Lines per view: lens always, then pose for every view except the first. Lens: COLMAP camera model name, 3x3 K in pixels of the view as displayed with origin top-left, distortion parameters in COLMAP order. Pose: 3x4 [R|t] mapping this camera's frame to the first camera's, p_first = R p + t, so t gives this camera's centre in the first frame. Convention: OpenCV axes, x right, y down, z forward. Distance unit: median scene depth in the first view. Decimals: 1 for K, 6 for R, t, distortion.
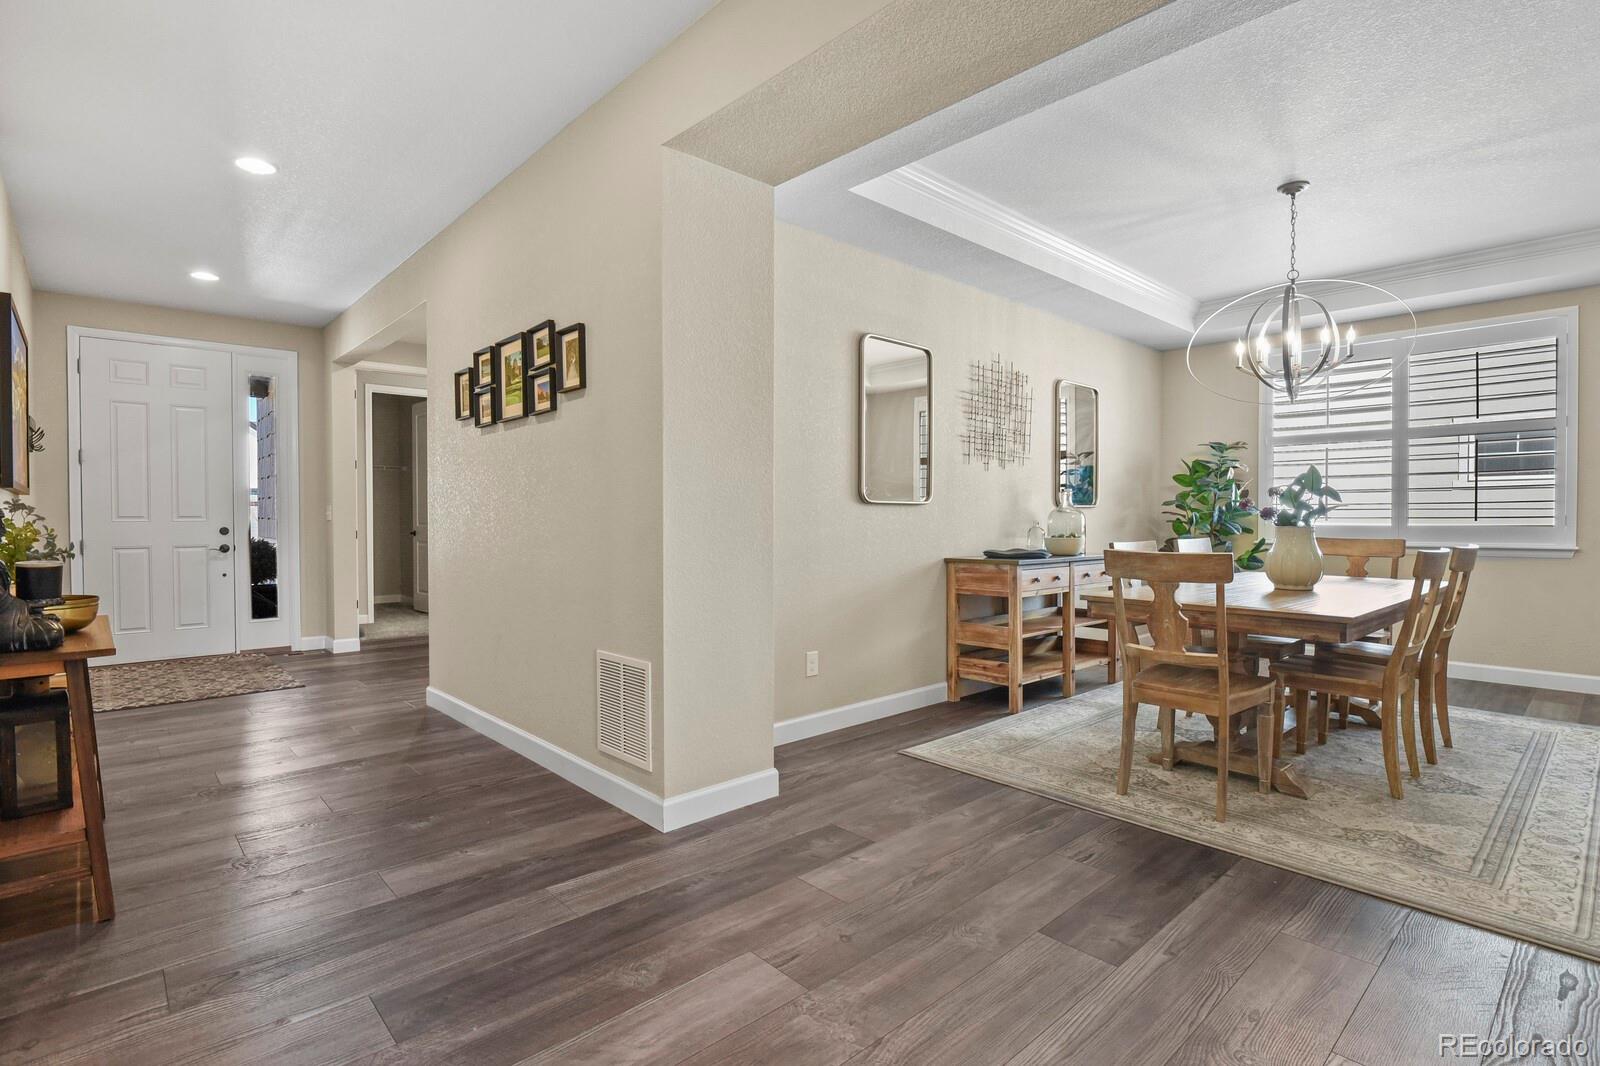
lens RADIAL K [[774.7, 0, 806.8], [0, 774.7, 526.4], [0, 0, 1]] dist [-0.005186, -0.004497]
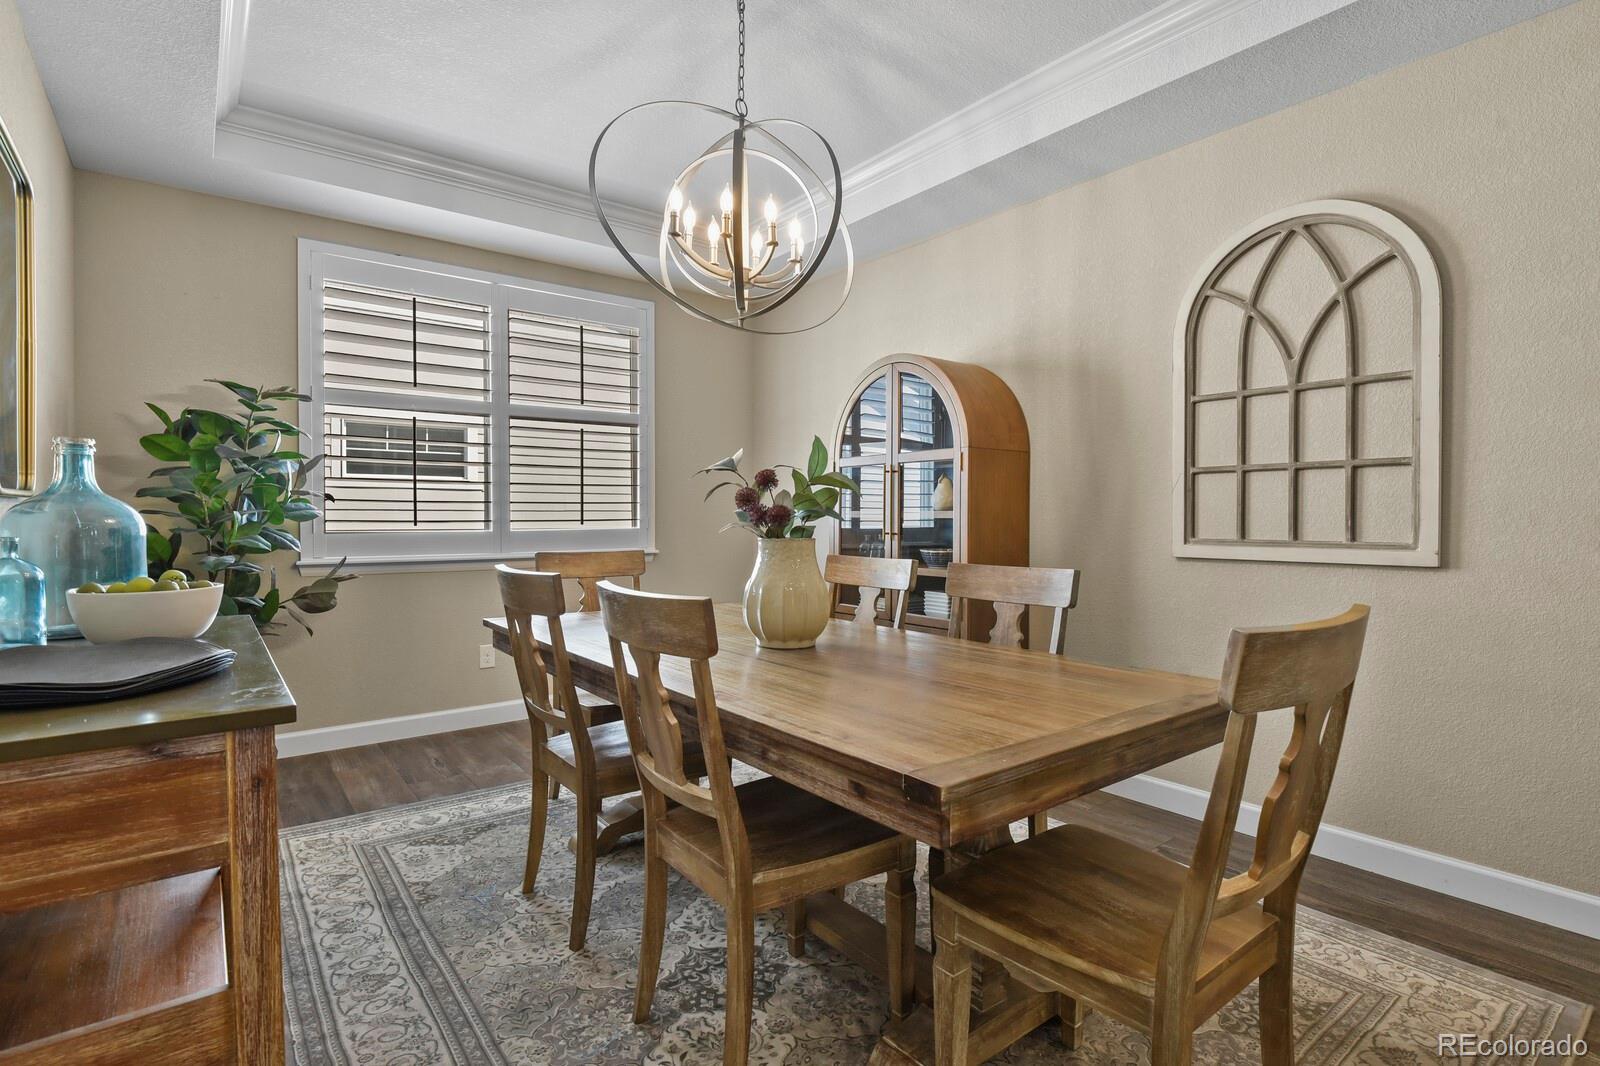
lens RADIAL K [[774.7, 0, 801.6], [0, 774.7, 530.4], [0, 0, 1]] dist [-0.005186, -0.004497]
pose [[0.079028, -0.016485, 0.996736, 0.028100], [0.009915, 0.999827, 0.015750, -0.010746], [-0.996823, 0.008638, 0.079177, 0.617193]]
